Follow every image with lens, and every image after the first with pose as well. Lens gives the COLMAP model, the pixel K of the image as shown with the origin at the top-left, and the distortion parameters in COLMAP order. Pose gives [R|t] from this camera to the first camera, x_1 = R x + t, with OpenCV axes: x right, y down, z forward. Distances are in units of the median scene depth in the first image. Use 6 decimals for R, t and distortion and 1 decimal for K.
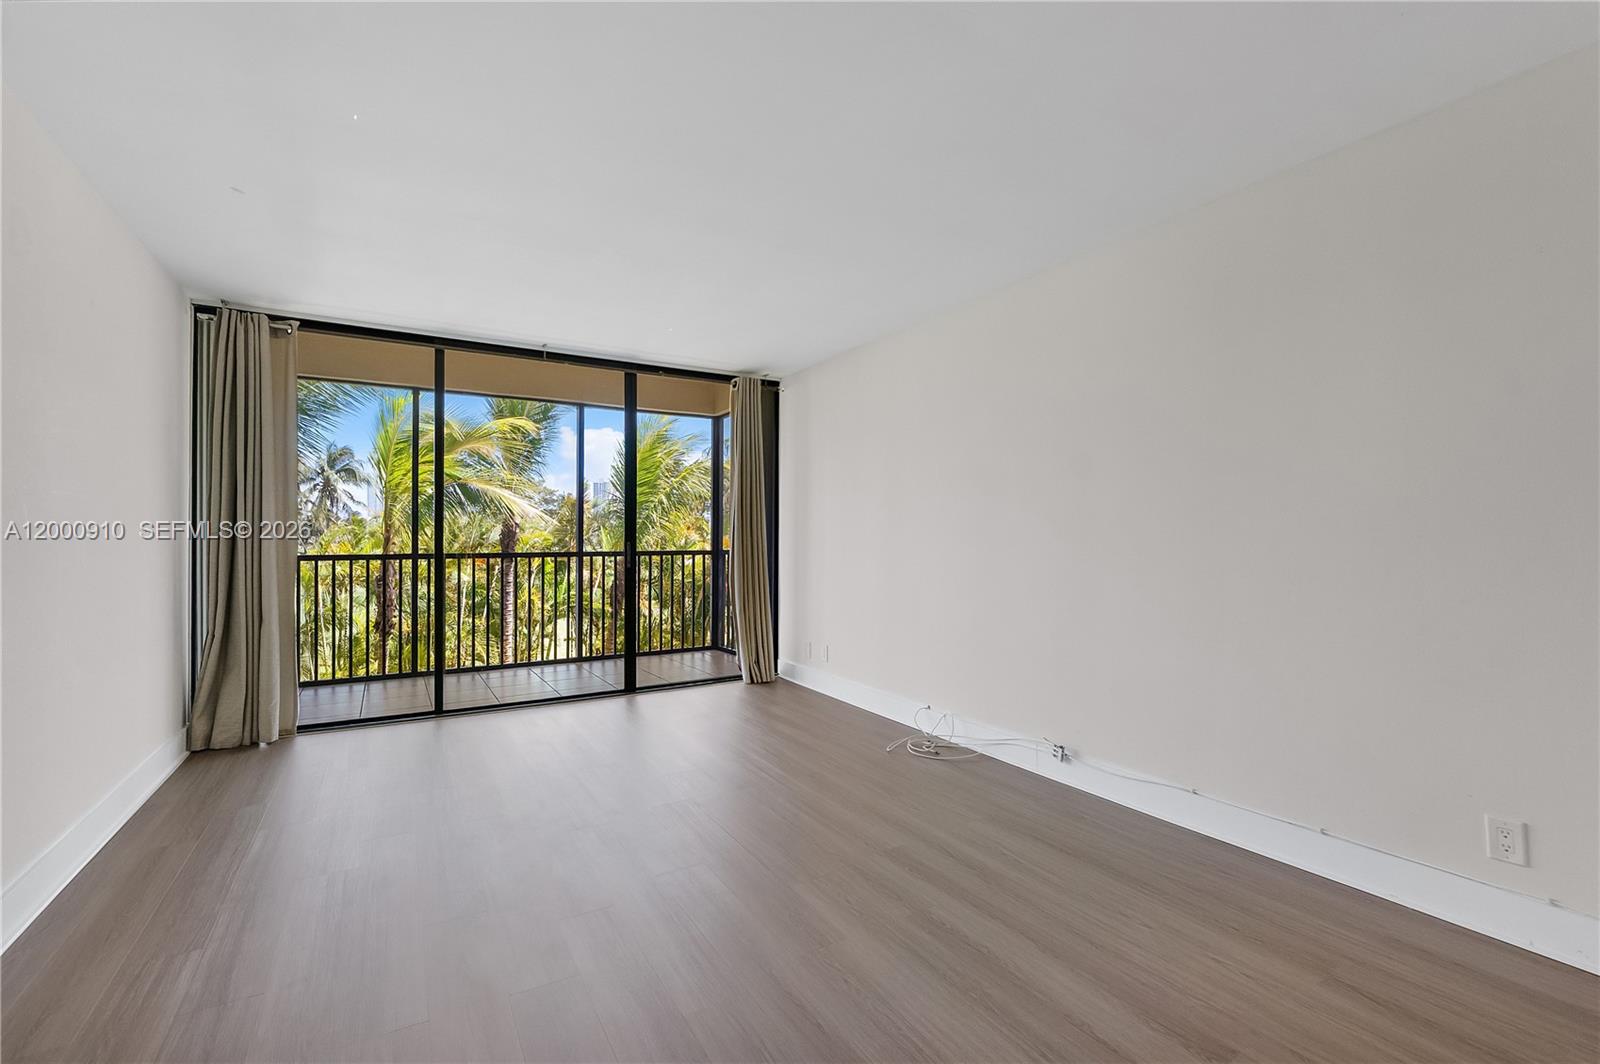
lens RADIAL K [[663.8, 0, 796.0], [0, 663.8, 534.3], [0, 0, 1]] dist [-0.000893, -0.000151]
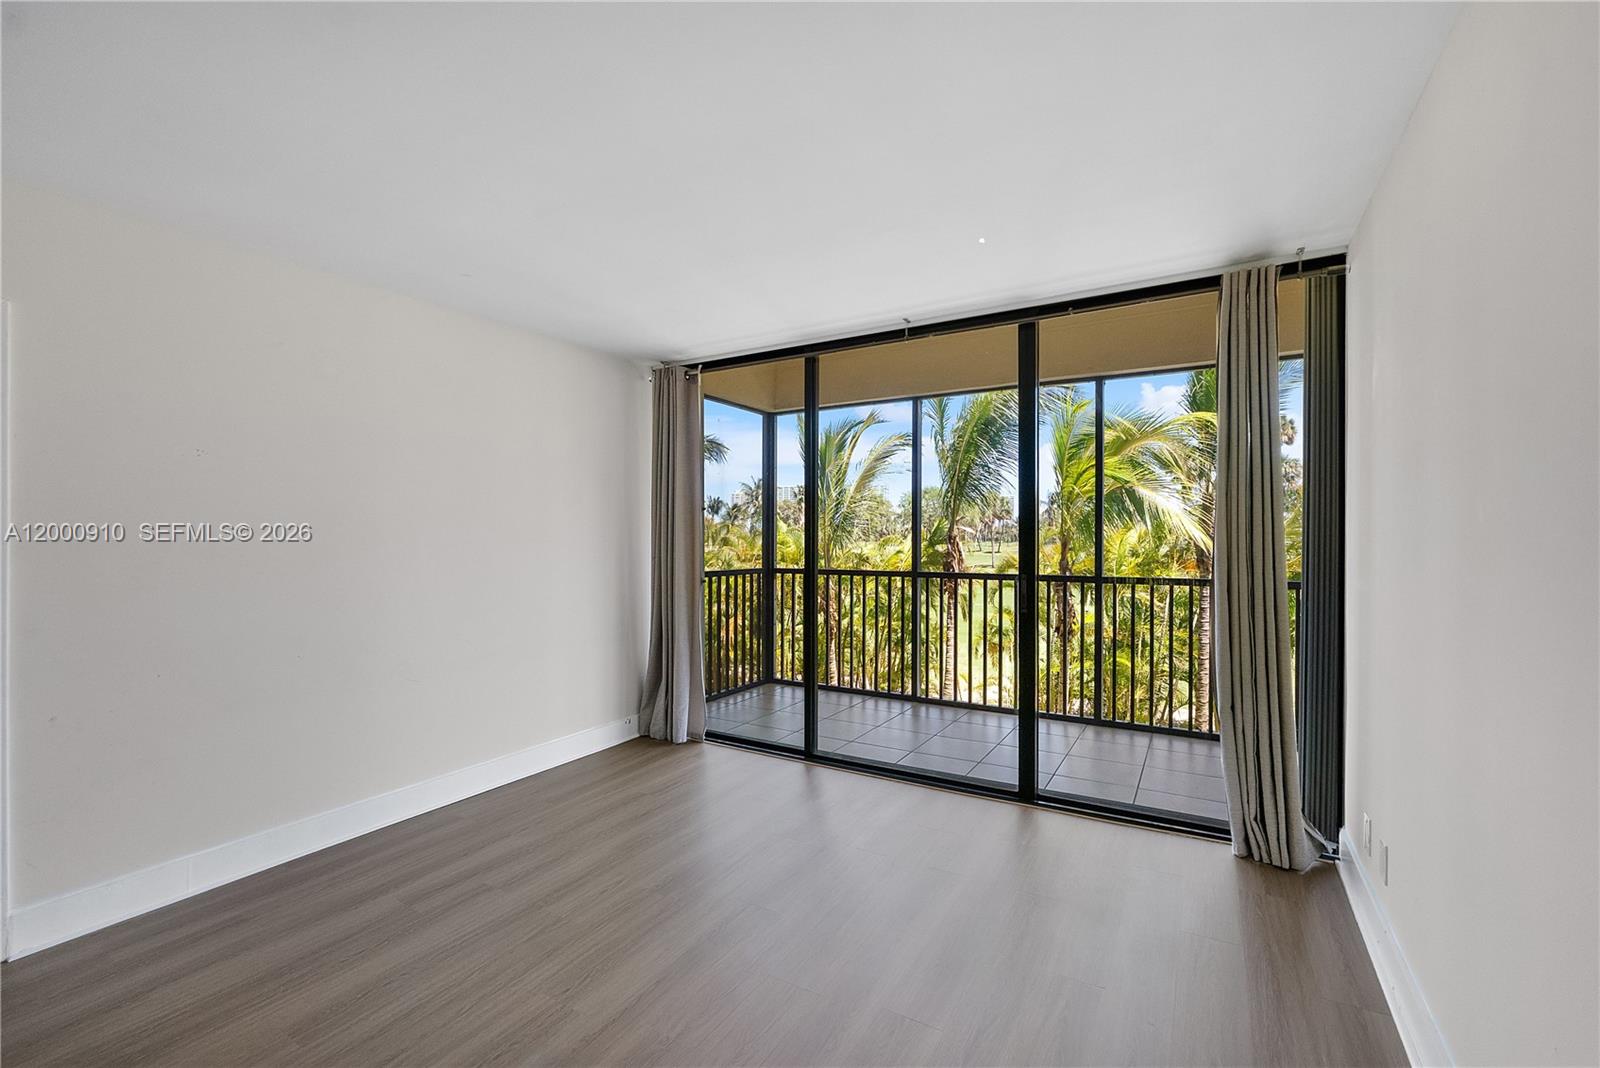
lens RADIAL K [[706.3, 0, 792.7], [0, 706.3, 538.2], [0, 0, 1]] dist [-0.000823, -0.000222]
pose [[0.476068, 0.002522, -0.879405, 0.269403], [0.008411, 0.999937, 0.007421, -0.031756], [0.879368, -0.010930, 0.476016, 0.443411]]
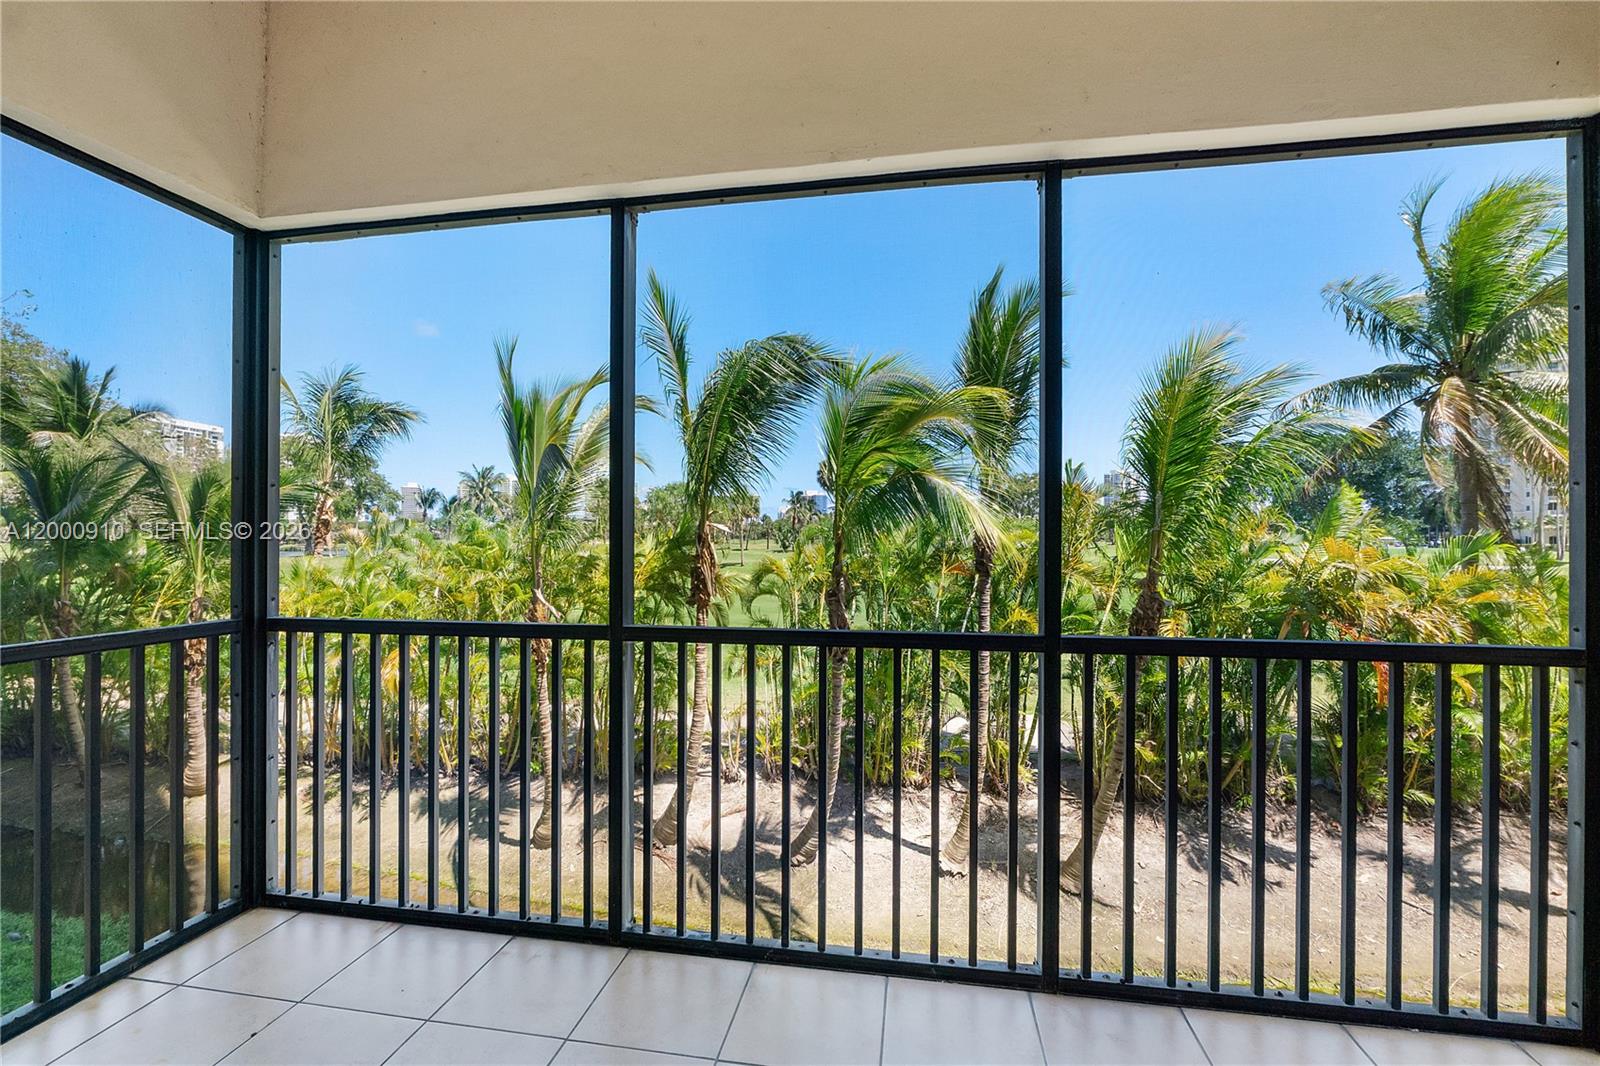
lens RADIAL K [[691.8, 0, 800.0], [0, 691.8, 533.0], [0, 0, 1]] dist [-0.001599, 0.000029]
pose [[0.758134, -0.000175, -0.652099, -0.275000], [0.005252, 0.999969, 0.005838, -0.030928], [0.652078, -0.007850, 0.758111, 0.914565]]
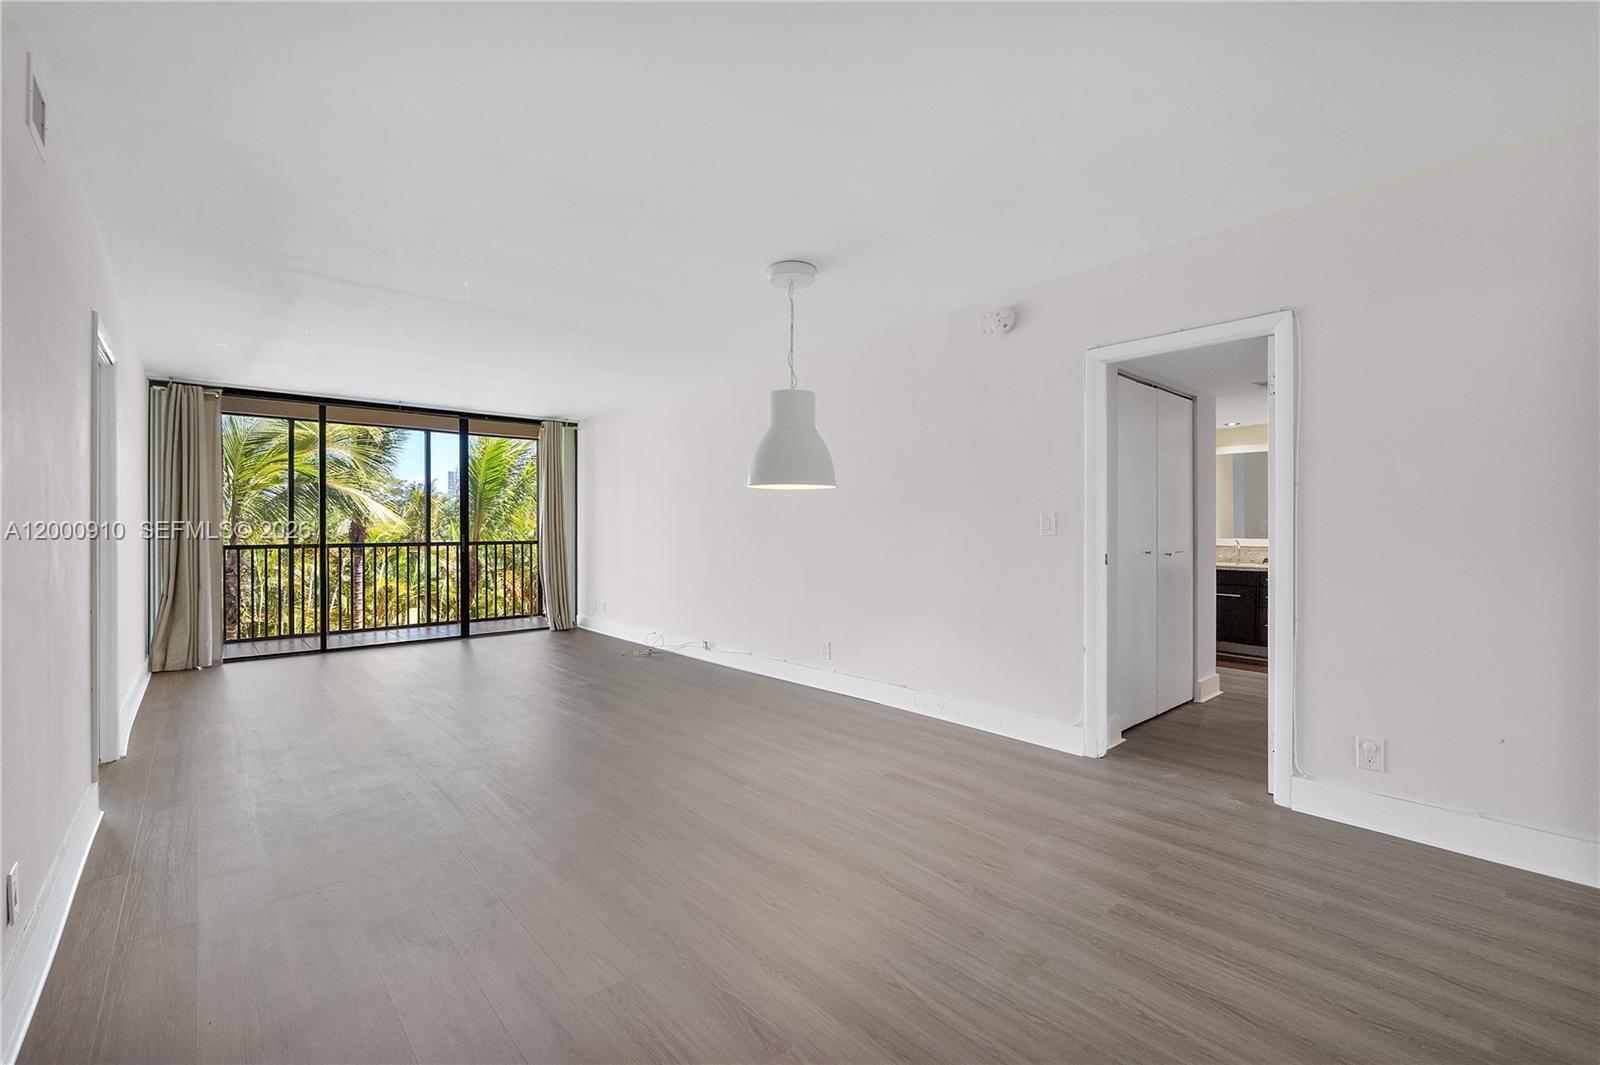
lens RADIAL K [[673.4, 0, 806.4], [0, 673.4, 536.7], [0, 0, 1]] dist [-0.002215, -0.000371]
pose [[0.980911, -0.003887, 0.194421, 0.190671], [0.000811, 0.999873, 0.015896, -0.006417], [-0.194458, -0.015435, 0.980789, -0.572366]]
